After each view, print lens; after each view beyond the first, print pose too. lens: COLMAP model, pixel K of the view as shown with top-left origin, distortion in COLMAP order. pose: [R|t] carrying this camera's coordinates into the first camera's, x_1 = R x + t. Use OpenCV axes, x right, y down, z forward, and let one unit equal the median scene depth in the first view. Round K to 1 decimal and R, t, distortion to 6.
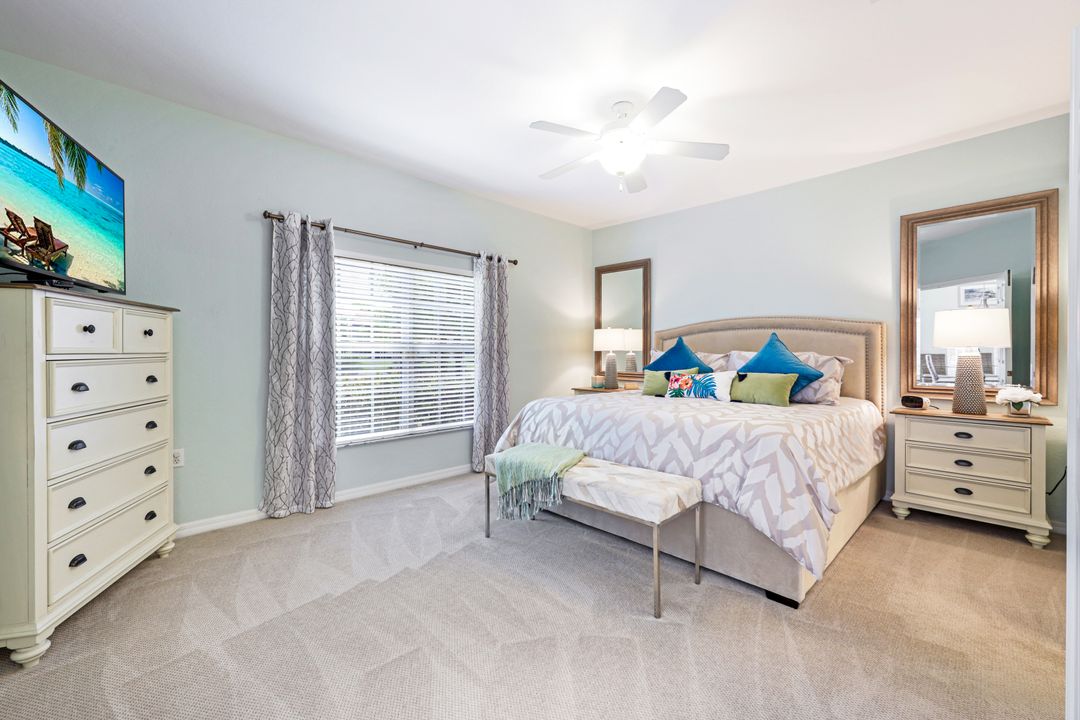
lens RADIAL K [[433.8, 0, 539.4], [0, 433.8, 355.6], [0, 0, 1]] dist [-0.000749, 0.000536]
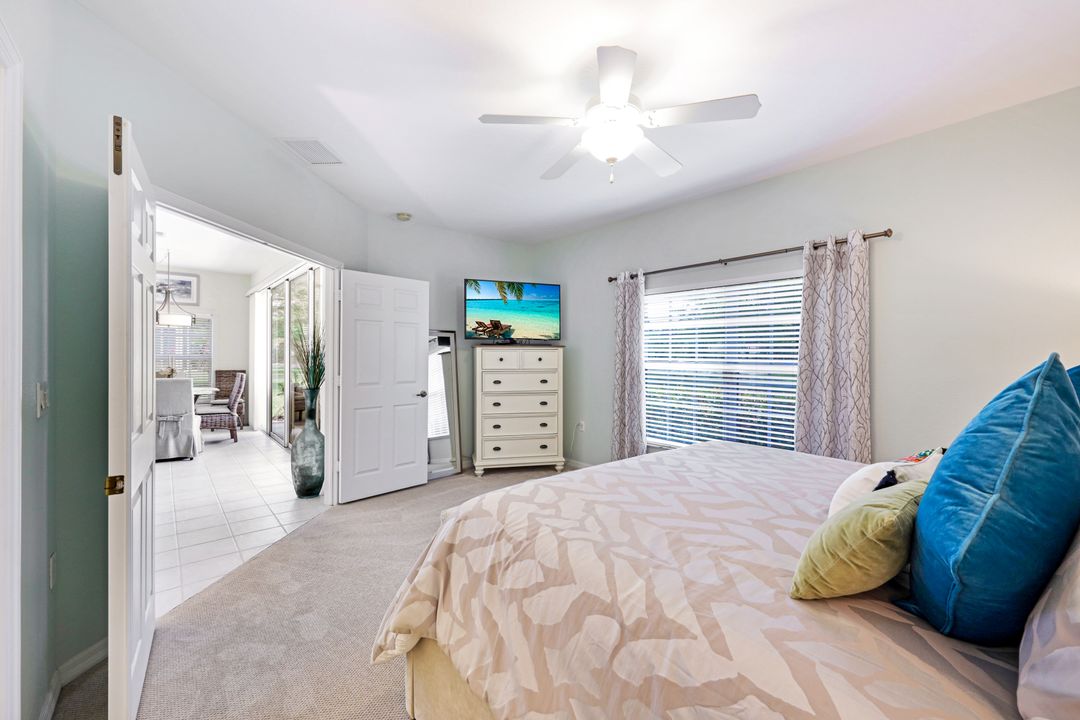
lens RADIAL K [[412.0, 0, 540.0], [0, 412.0, 360.0], [0, 0, 1]] dist [-0.000901, 0.000007]
pose [[-0.045320, 0.022045, -0.998729, 1.025538], [-0.006391, 0.999730, 0.022357, -0.084673], [0.998952, 0.007396, -0.045167, 0.995498]]
